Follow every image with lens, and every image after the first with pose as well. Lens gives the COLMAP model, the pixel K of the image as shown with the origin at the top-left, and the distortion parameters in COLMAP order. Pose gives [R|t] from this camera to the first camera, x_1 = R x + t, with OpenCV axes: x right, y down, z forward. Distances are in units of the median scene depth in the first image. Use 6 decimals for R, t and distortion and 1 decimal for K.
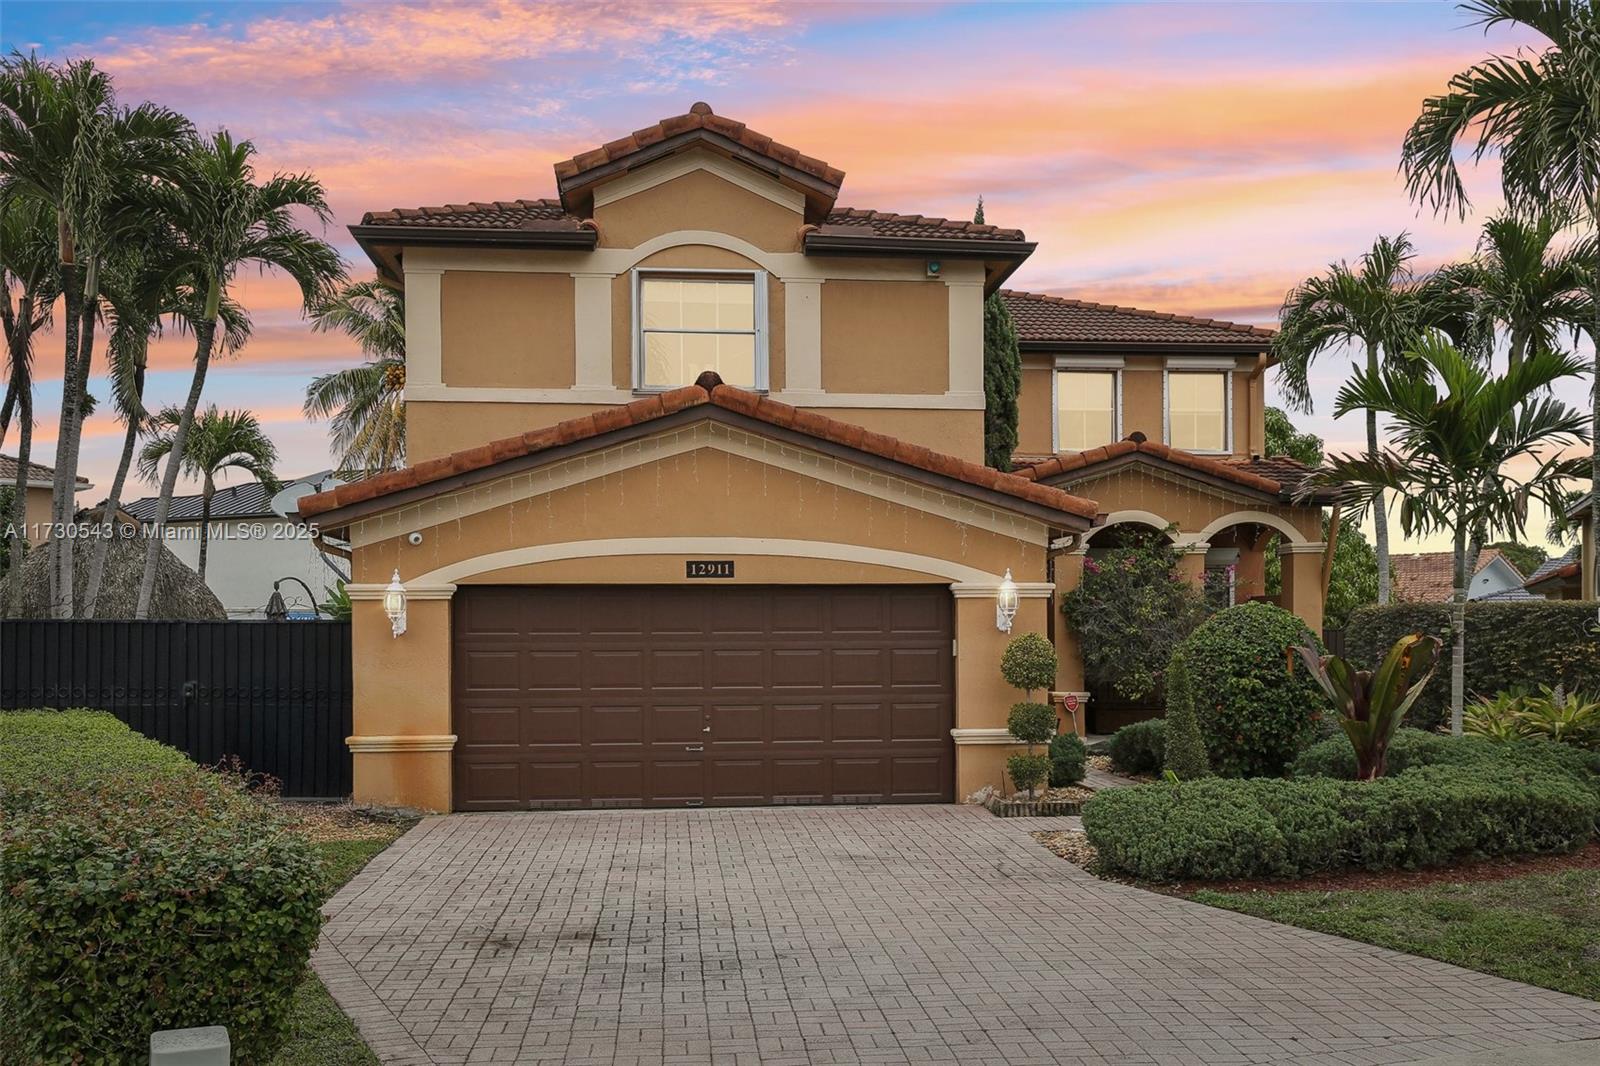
lens RADIAL K [[1436.6, 0, 800.5], [0, 1436.6, 533.3], [0, 0, 1]] dist [-0.001277, 0.000004]
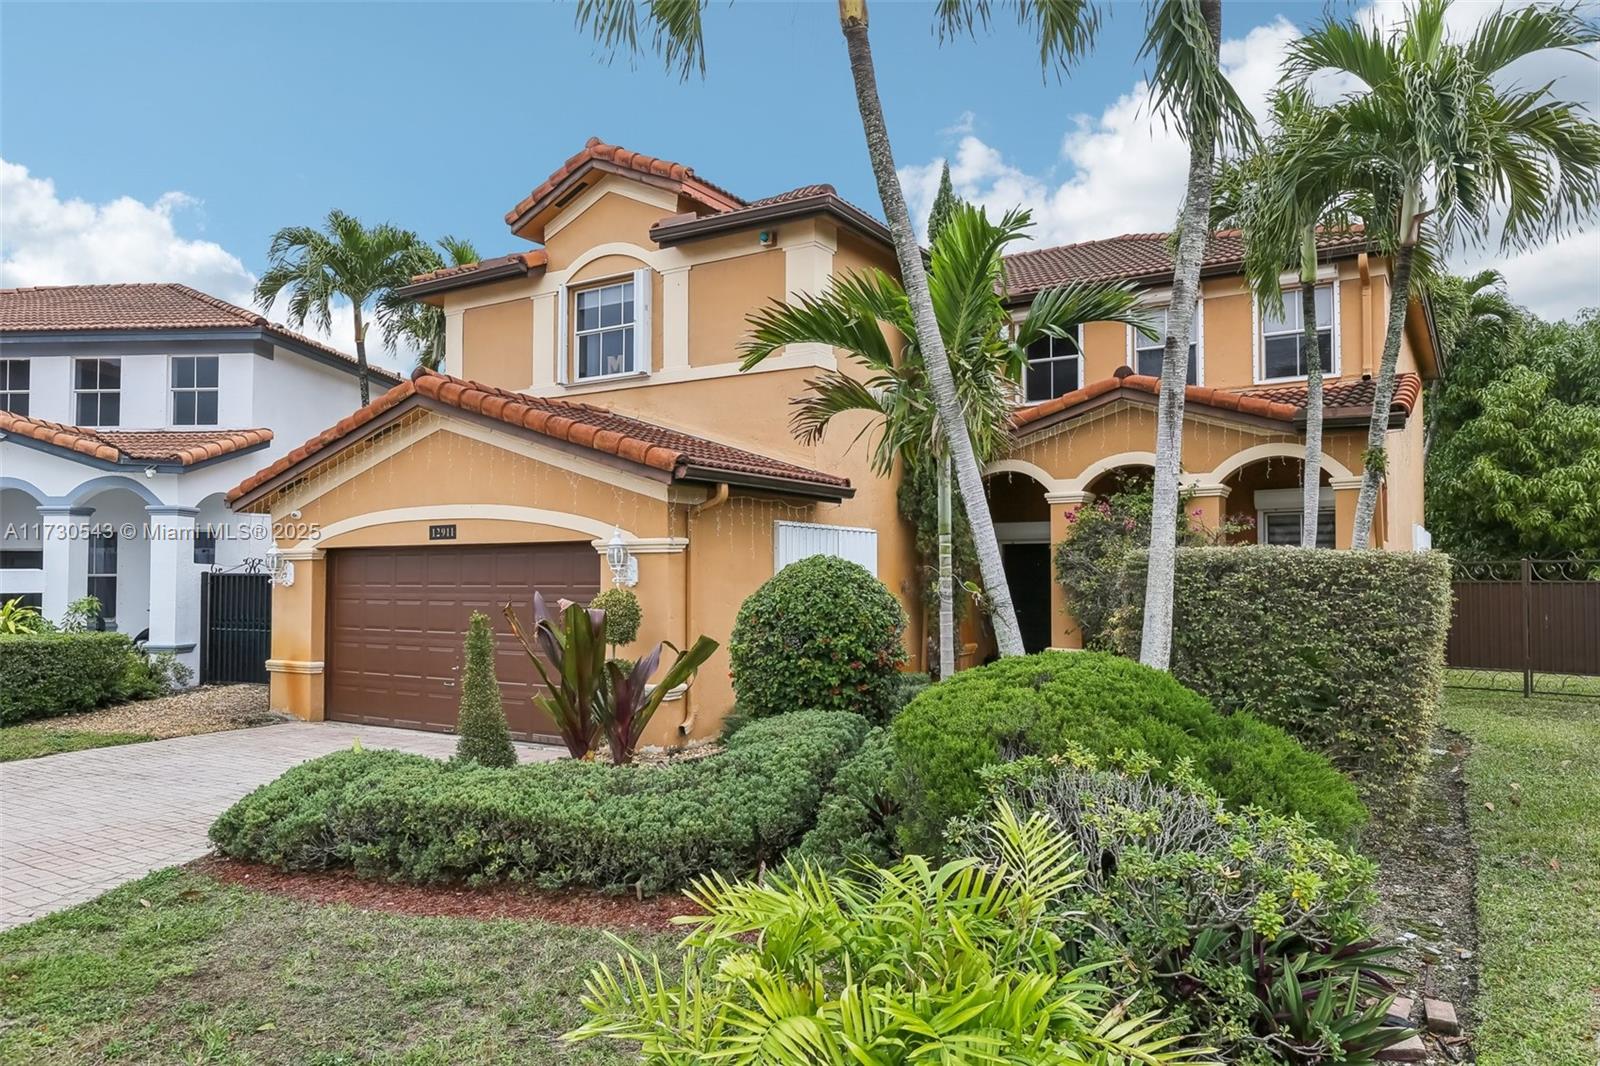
lens RADIAL K [[1089.4, 0, 799.6], [0, 1089.4, 541.1], [0, 0, 1]] dist [-0.034590, -0.000603]
pose [[0.793883, -0.019208, -0.607767, 0.708493], [0.040814, 0.998930, 0.021742, 0.024733], [0.606699, -0.042066, 0.793818, 0.470590]]
